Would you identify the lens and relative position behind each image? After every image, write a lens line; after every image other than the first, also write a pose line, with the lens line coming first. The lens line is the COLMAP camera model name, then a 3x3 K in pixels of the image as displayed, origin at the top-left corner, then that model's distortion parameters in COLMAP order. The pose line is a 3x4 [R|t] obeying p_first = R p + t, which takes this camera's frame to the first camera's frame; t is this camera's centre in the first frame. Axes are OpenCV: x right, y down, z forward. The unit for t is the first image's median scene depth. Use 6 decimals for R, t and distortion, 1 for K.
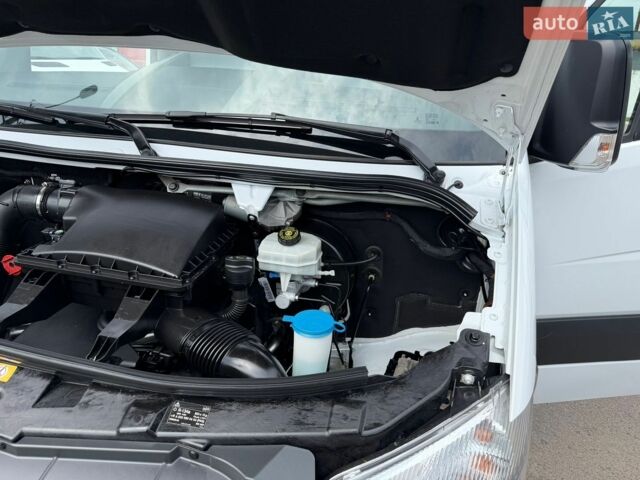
lens RADIAL K [[445.5, 0, 311.2], [0, 445.5, 241.3], [0, 0, 1]] dist [0.071725, -0.106232]
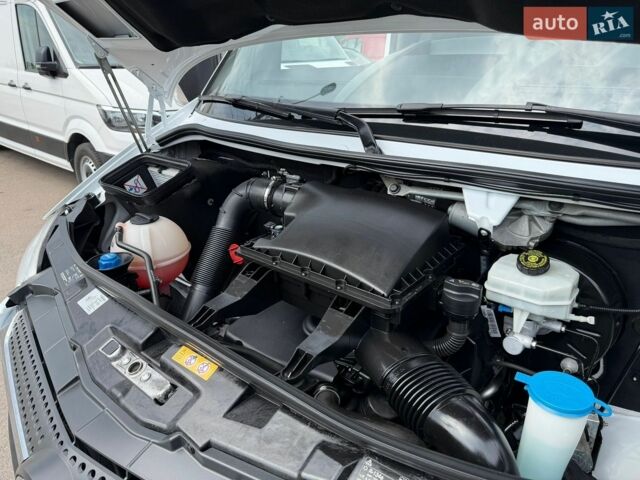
lens RADIAL K [[445.5, 0, 311.2], [0, 445.5, 241.3], [0, 0, 1]] dist [0.071725, -0.106232]
pose [[0.886107, 0.120003, -0.447677, -0.044329], [-0.115452, 0.992603, 0.037556, -0.032126], [0.448872, 0.018407, 0.893407, 0.134152]]
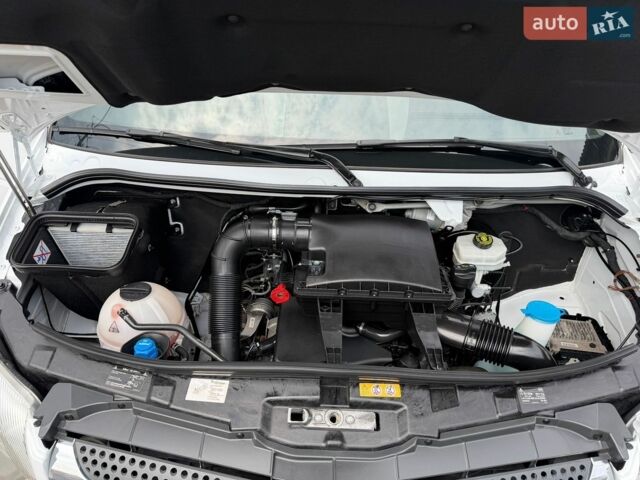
lens RADIAL K [[445.5, 0, 311.2], [0, 445.5, 241.3], [0, 0, 1]] dist [0.071725, -0.106232]
pose [[0.978868, -0.117364, 0.167459, -0.694720], [0.093319, 0.985039, 0.144879, -0.225347], [-0.181957, -0.126190, 0.975176, -0.125321]]
